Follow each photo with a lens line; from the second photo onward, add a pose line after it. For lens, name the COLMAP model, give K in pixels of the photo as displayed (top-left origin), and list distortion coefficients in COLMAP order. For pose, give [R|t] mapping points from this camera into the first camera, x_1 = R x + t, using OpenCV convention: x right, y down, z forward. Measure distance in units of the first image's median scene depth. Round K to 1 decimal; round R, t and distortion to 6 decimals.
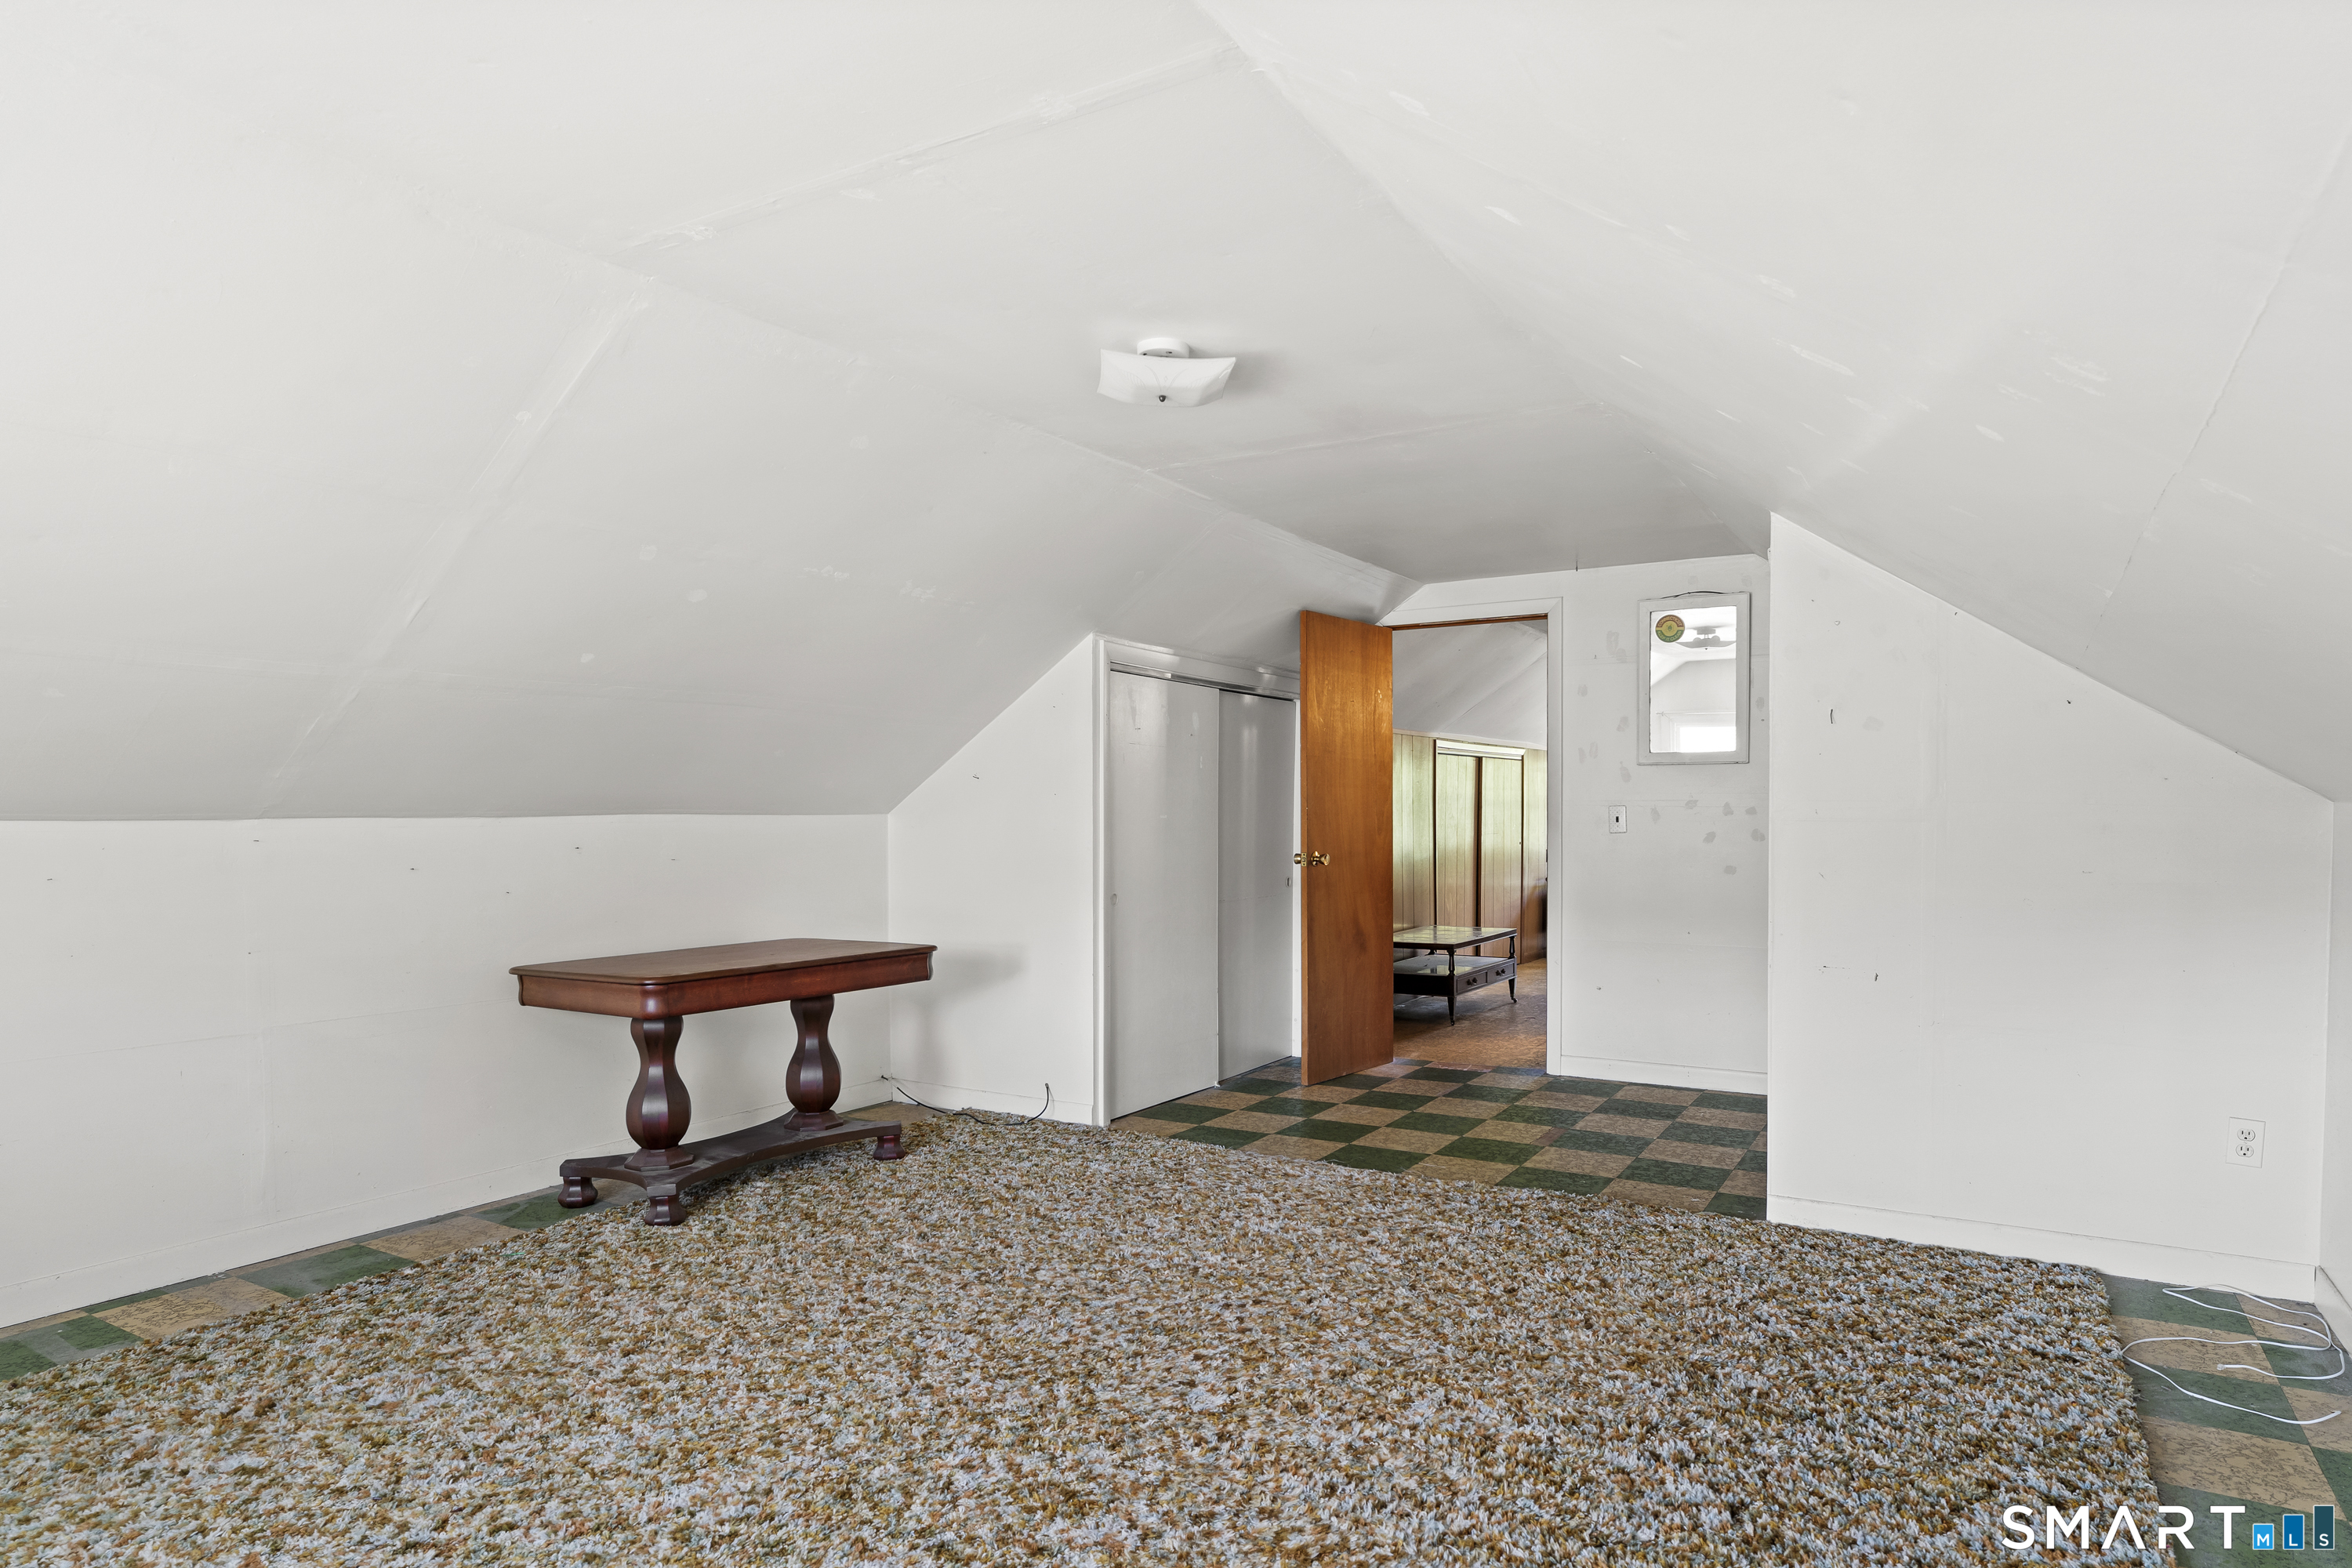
lens RADIAL K [[1363.1, 0, 1176.9], [0, 1363.1, 829.2], [0, 0, 1]] dist [-0.016322, 0.000186]
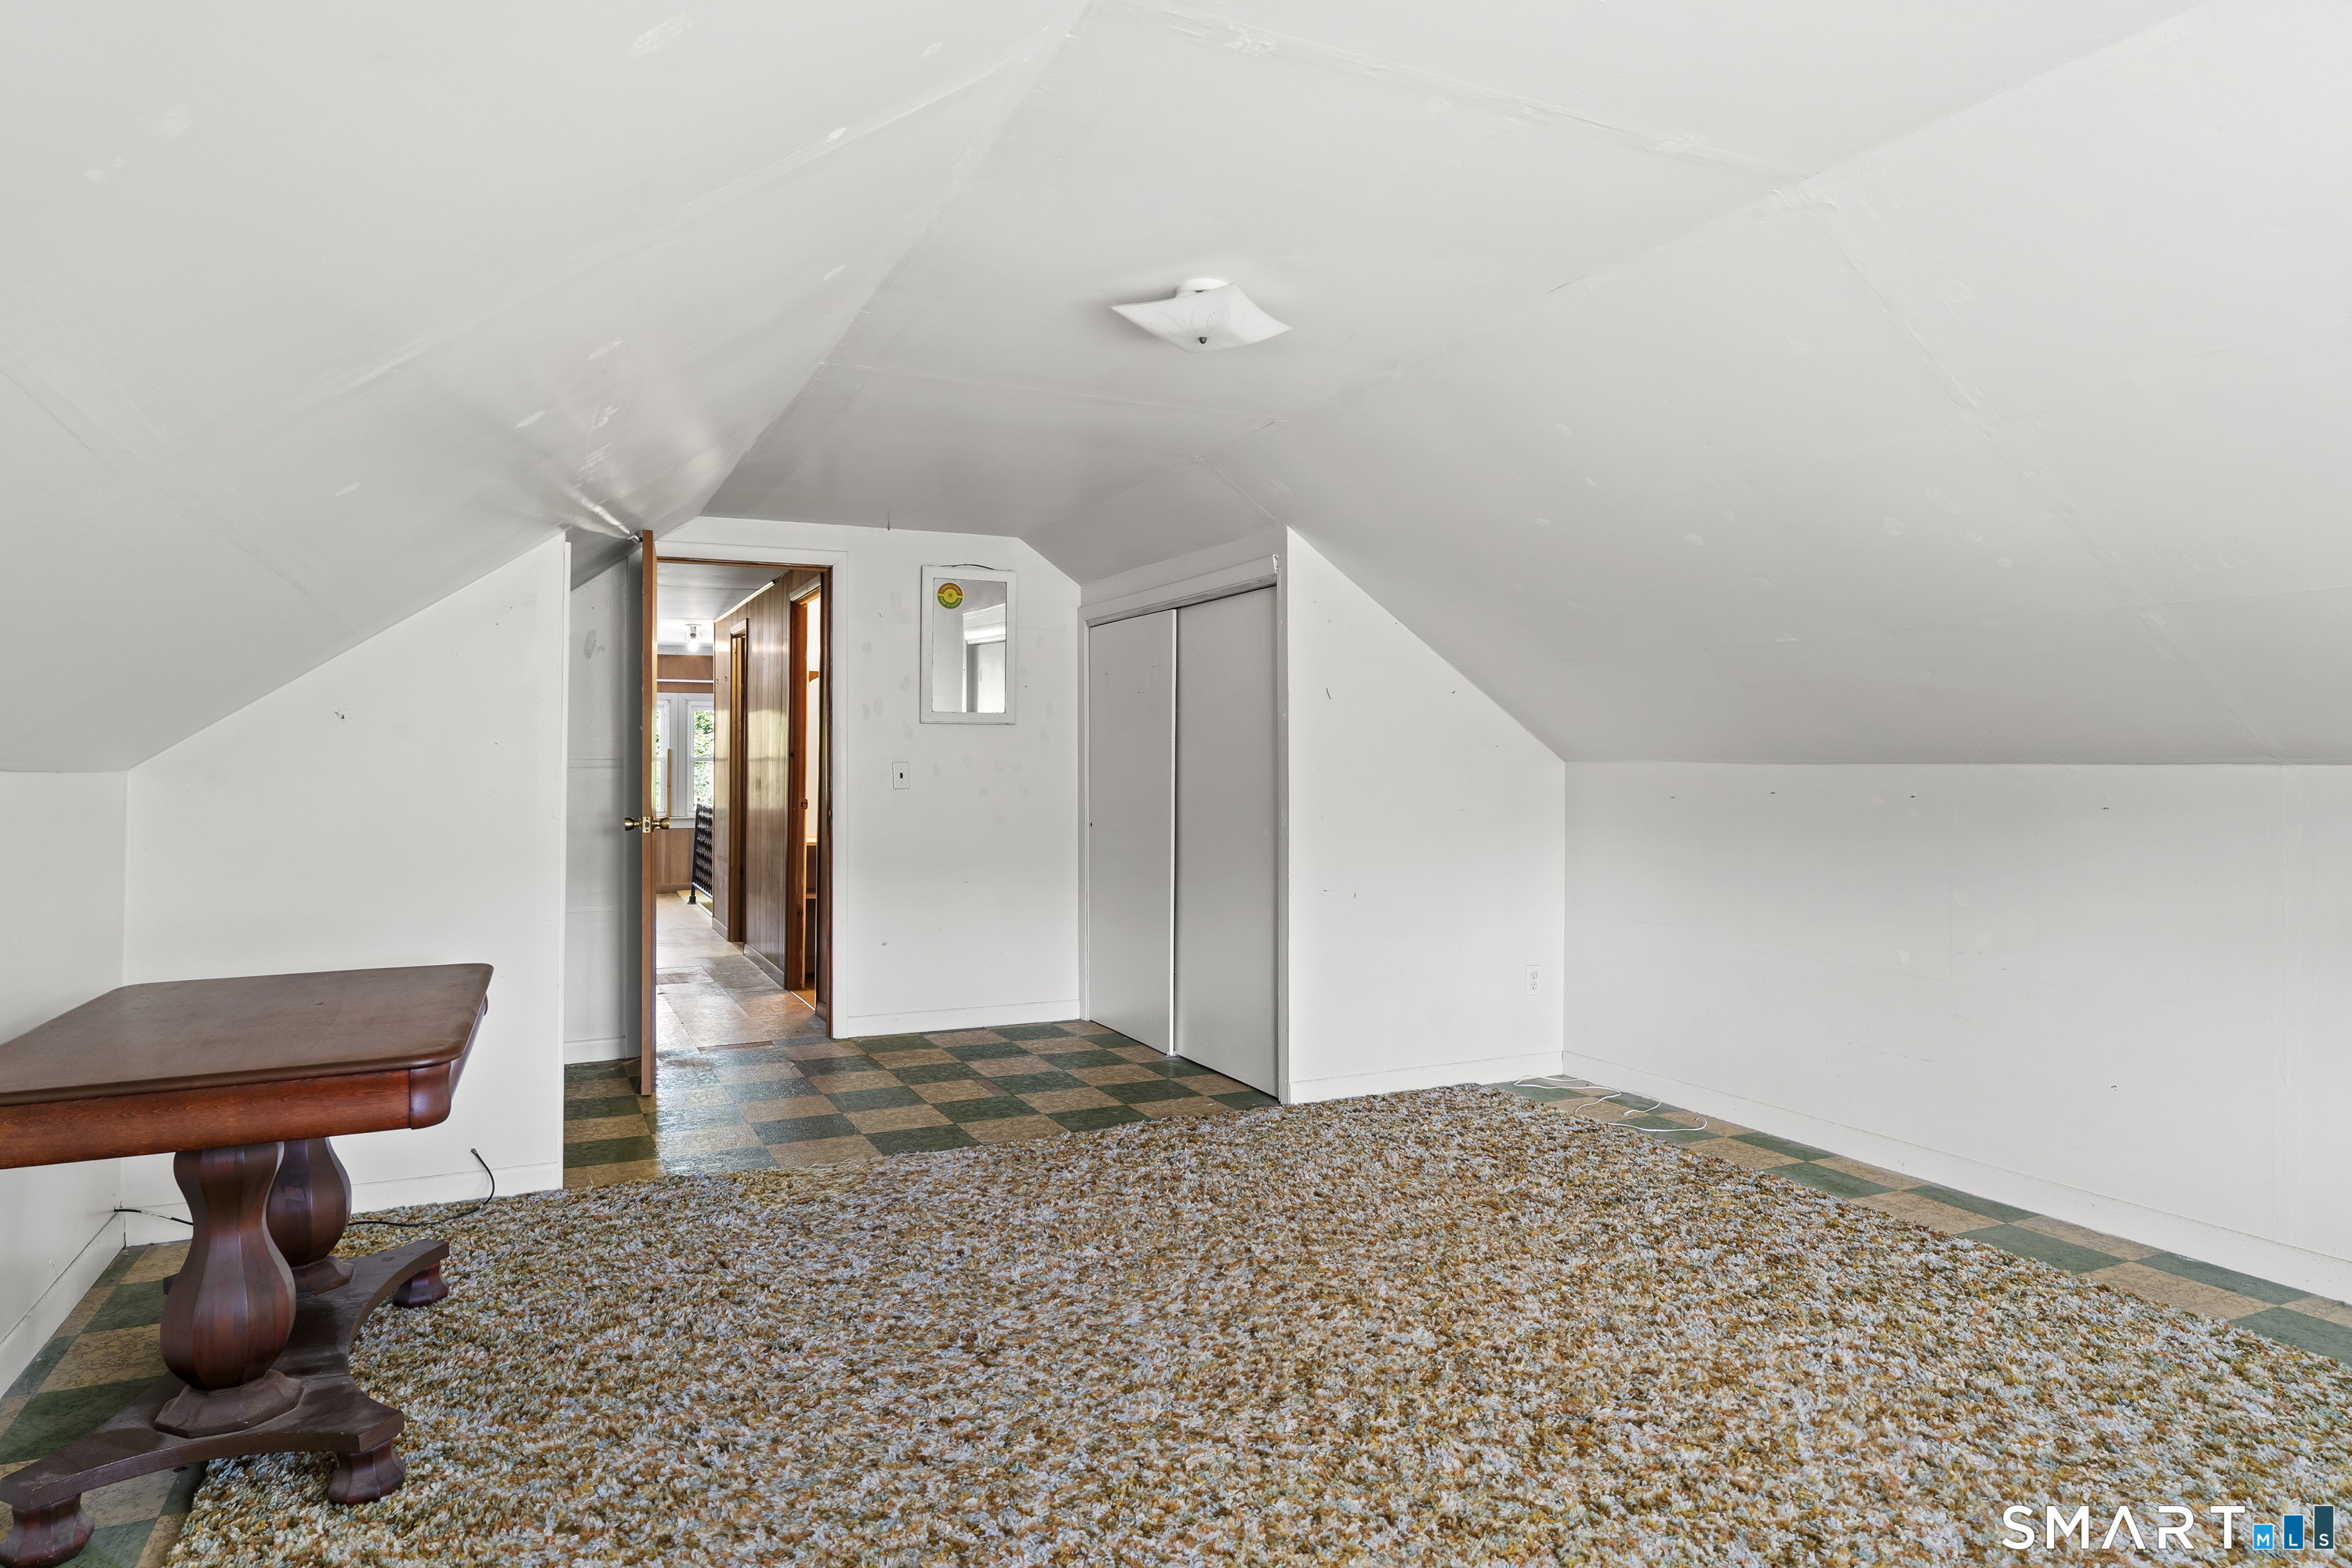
lens RADIAL K [[1394.5, 0, 1175.1], [0, 1394.5, 717.5], [0, 0, 1]] dist [-0.016299, 0.000251]
pose [[0.553796, 0.030339, 0.832100, -0.755058], [0.010845, 0.998988, -0.043641, -0.004960], [-0.832582, 0.033192, 0.552907, 0.430491]]
